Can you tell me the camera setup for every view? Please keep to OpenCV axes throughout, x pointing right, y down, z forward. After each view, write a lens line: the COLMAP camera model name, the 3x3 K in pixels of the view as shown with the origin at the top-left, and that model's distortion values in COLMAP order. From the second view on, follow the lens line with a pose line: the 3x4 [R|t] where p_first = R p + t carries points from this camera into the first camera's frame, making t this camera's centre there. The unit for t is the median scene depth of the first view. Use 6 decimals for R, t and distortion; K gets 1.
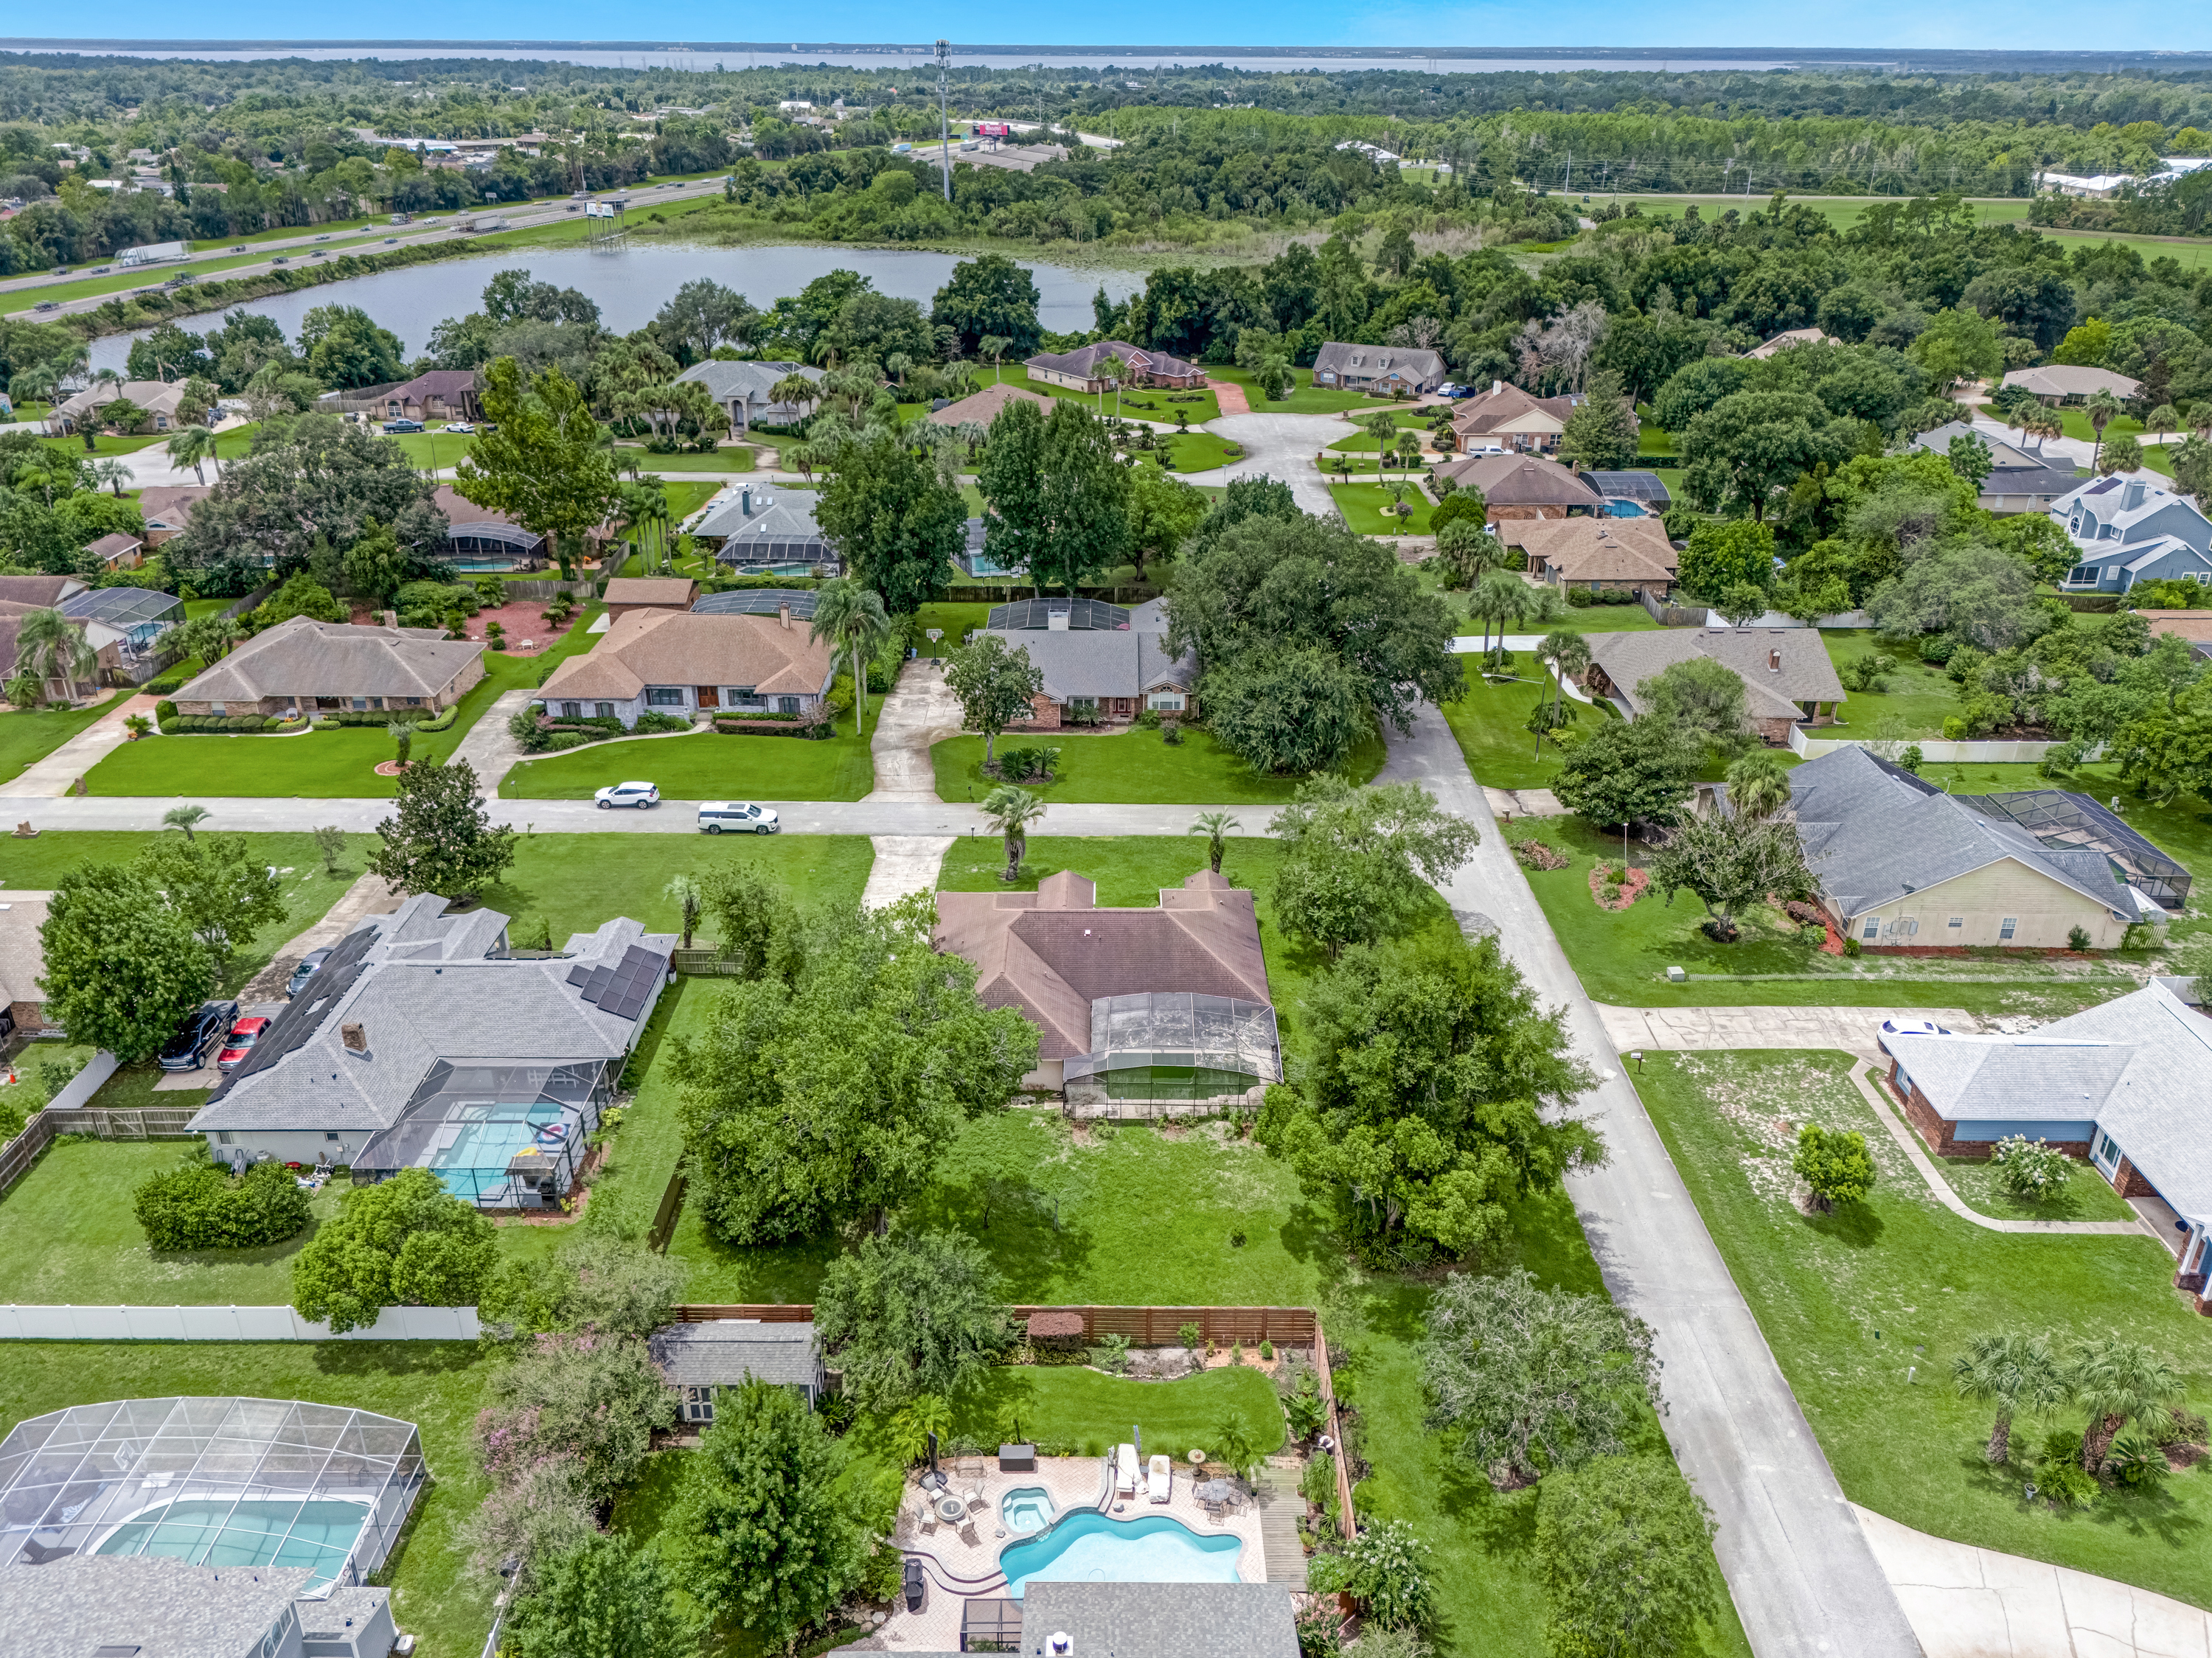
lens RADIAL K [[1674.3, 0, 1109.8], [0, 1674.3, 799.7], [0, 0, 1]] dist [0.056746, -0.004444]
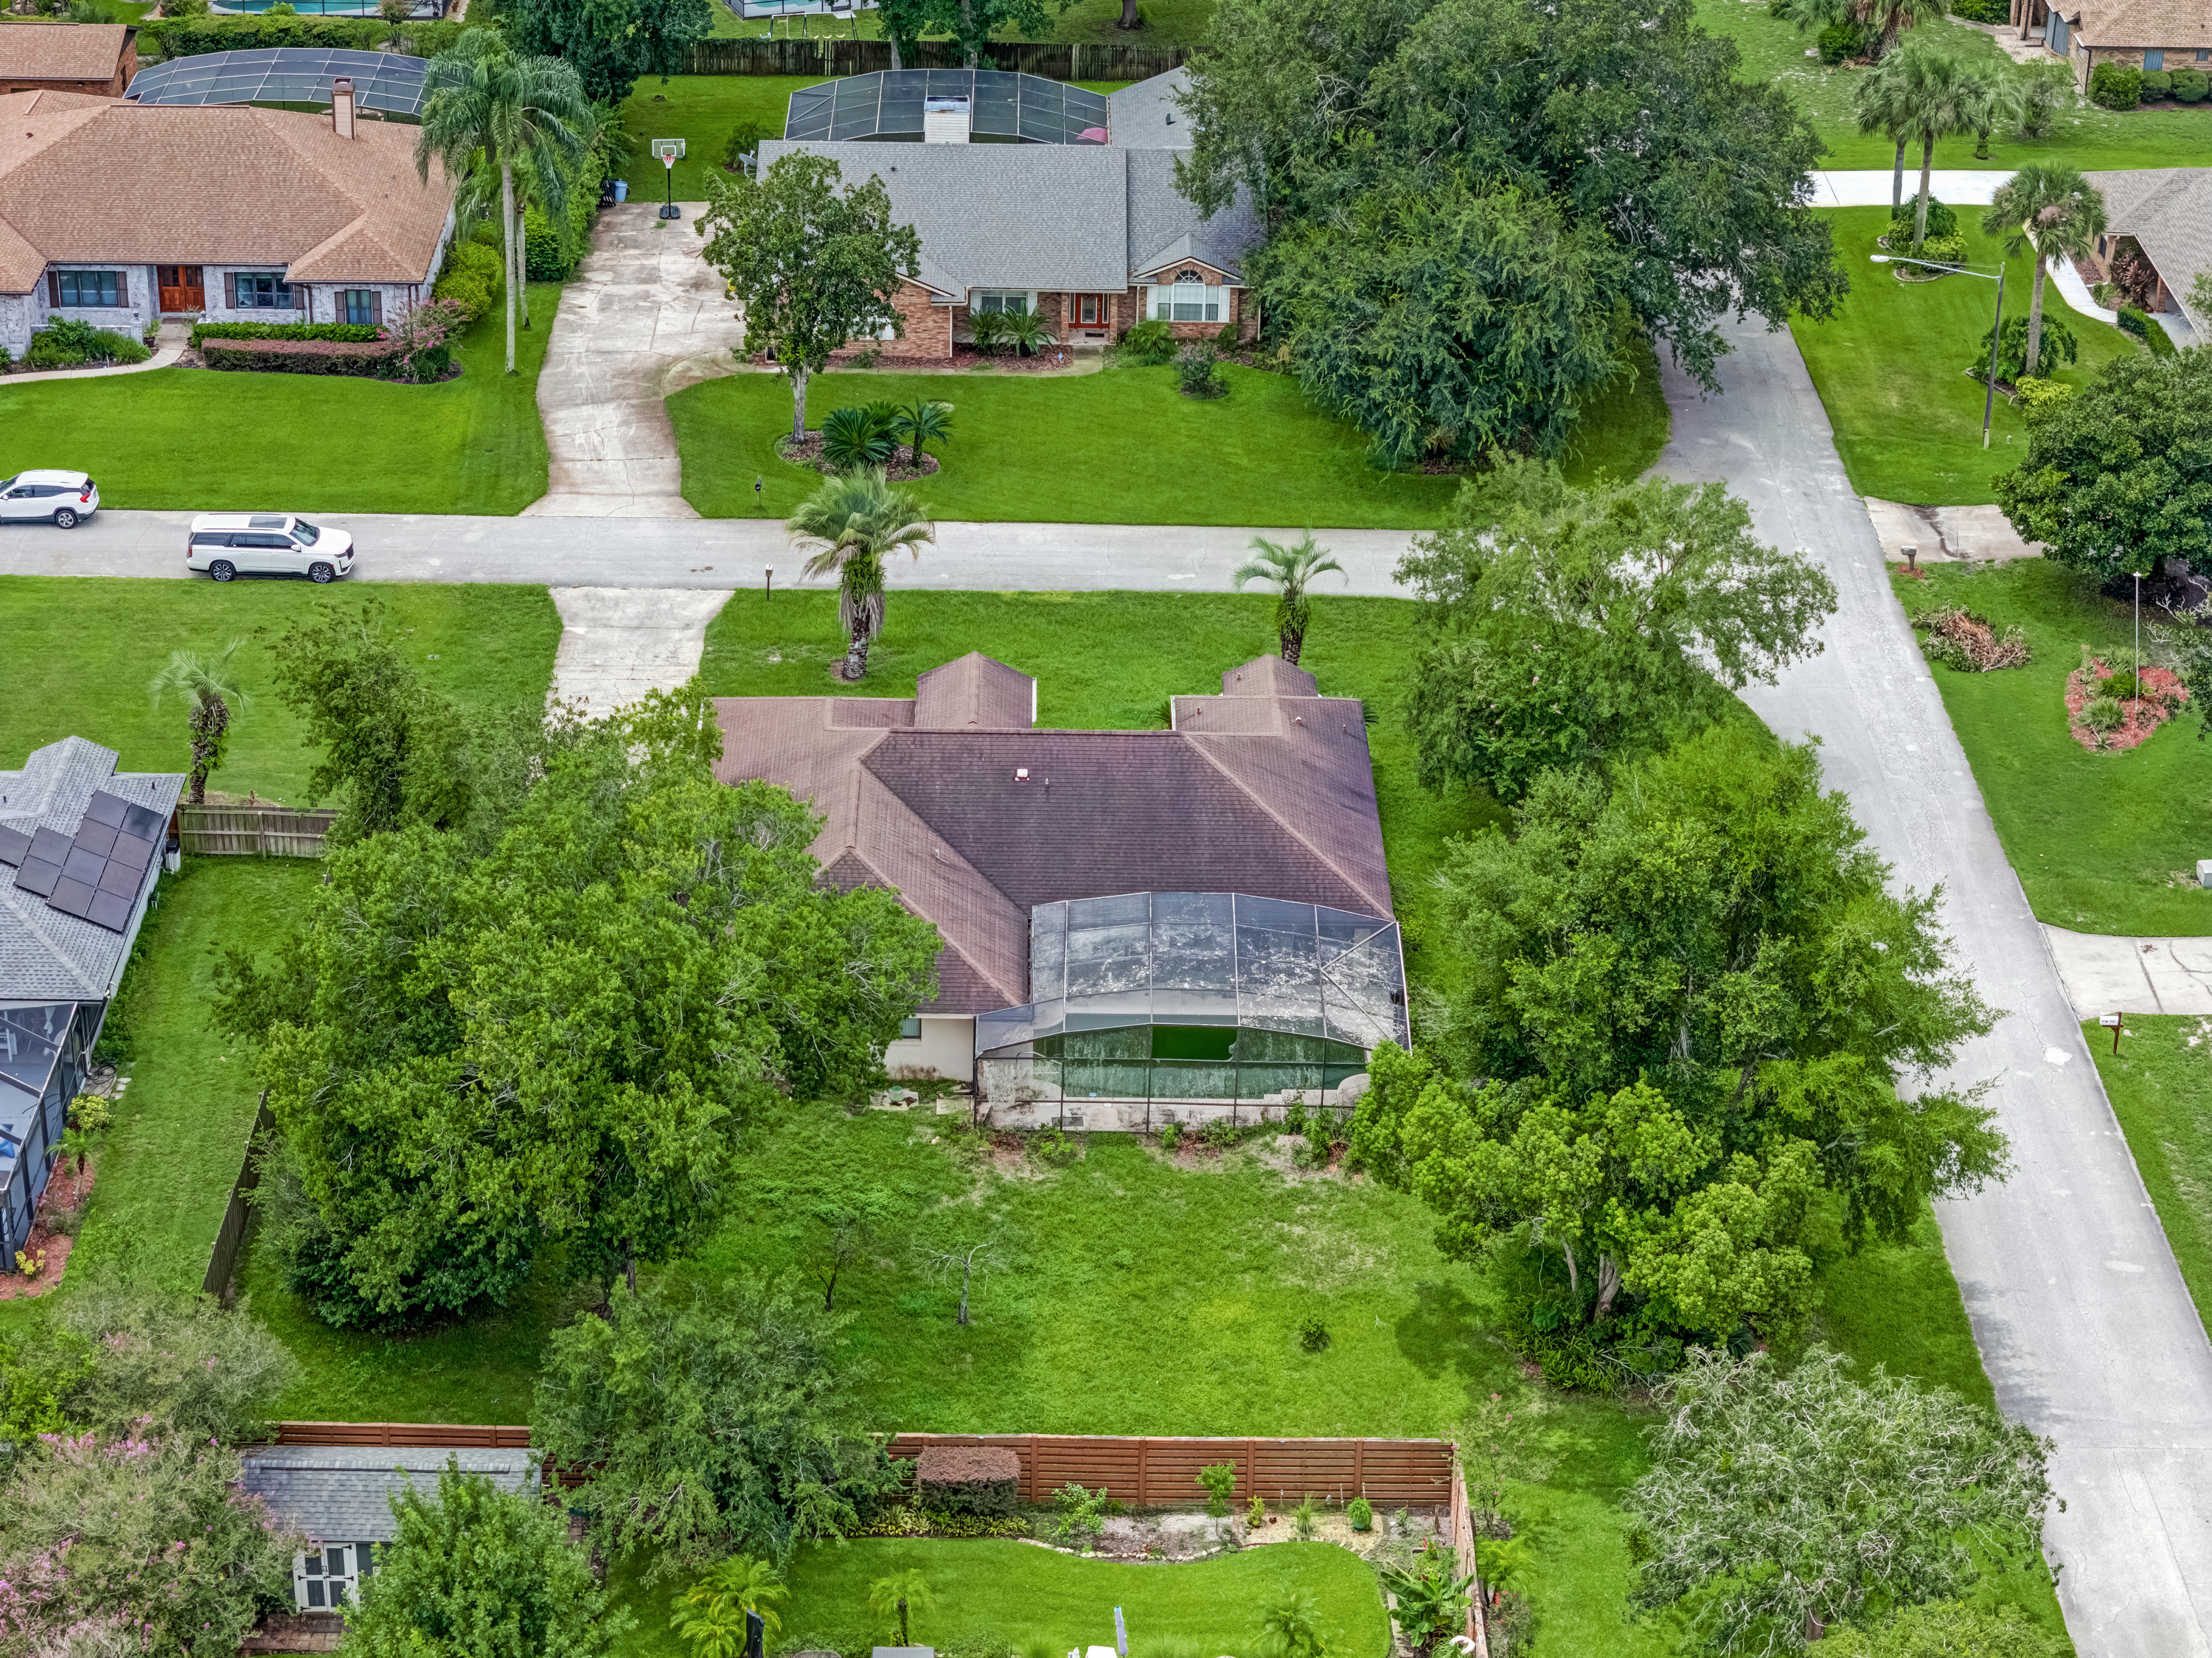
lens RADIAL K [[4494.6, 0, 1106.0], [0, 4494.6, 829.0], [0, 0, 1]] dist [-0.378048, 2.121333]
pose [[0.999828, 0.008409, 0.016511, -0.009432], [-0.009328, 0.998363, 0.056425, 0.020081], [-0.016009, -0.056569, 0.998270, -0.283184]]
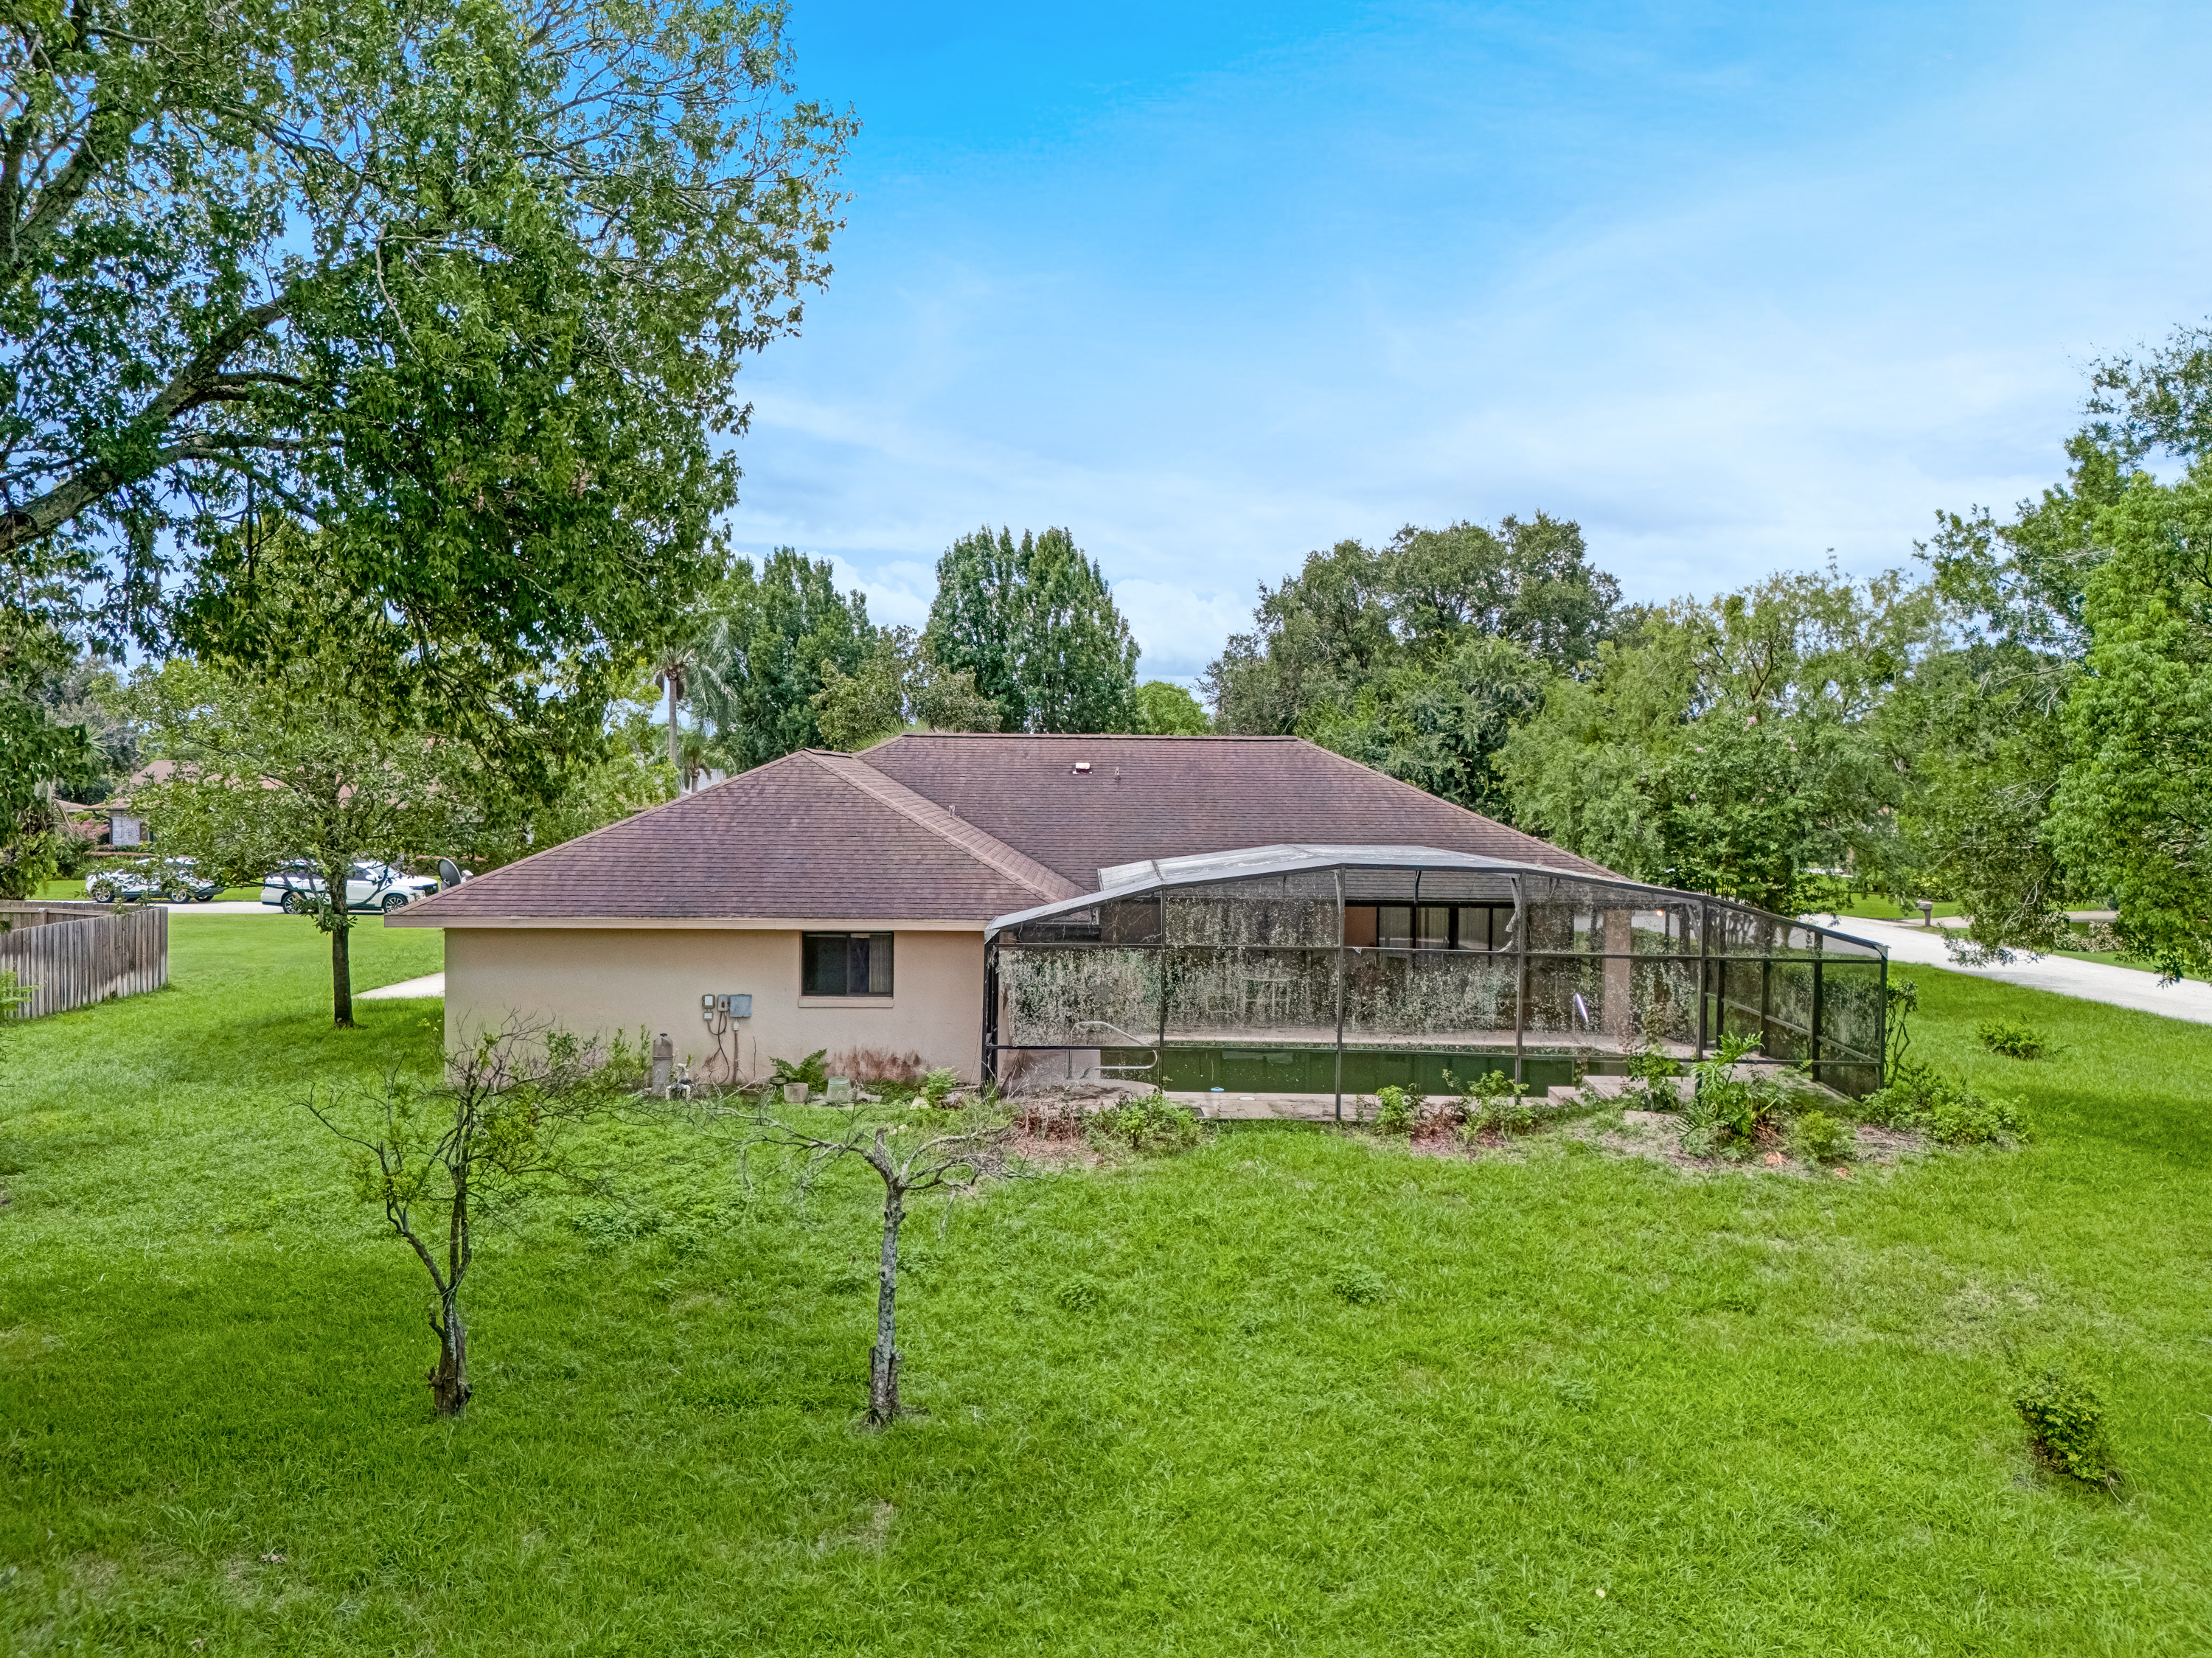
lens RADIAL K [[1674.3, 0, 1109.8], [0, 1674.3, 799.7], [0, 0, 1]] dist [0.056746, -0.004444]
pose [[0.999965, 0.003578, 0.007540, -0.009333], [-0.000389, 0.922439, -0.386142, 0.202847], [-0.008337, 0.386126, 0.922409, 0.636394]]
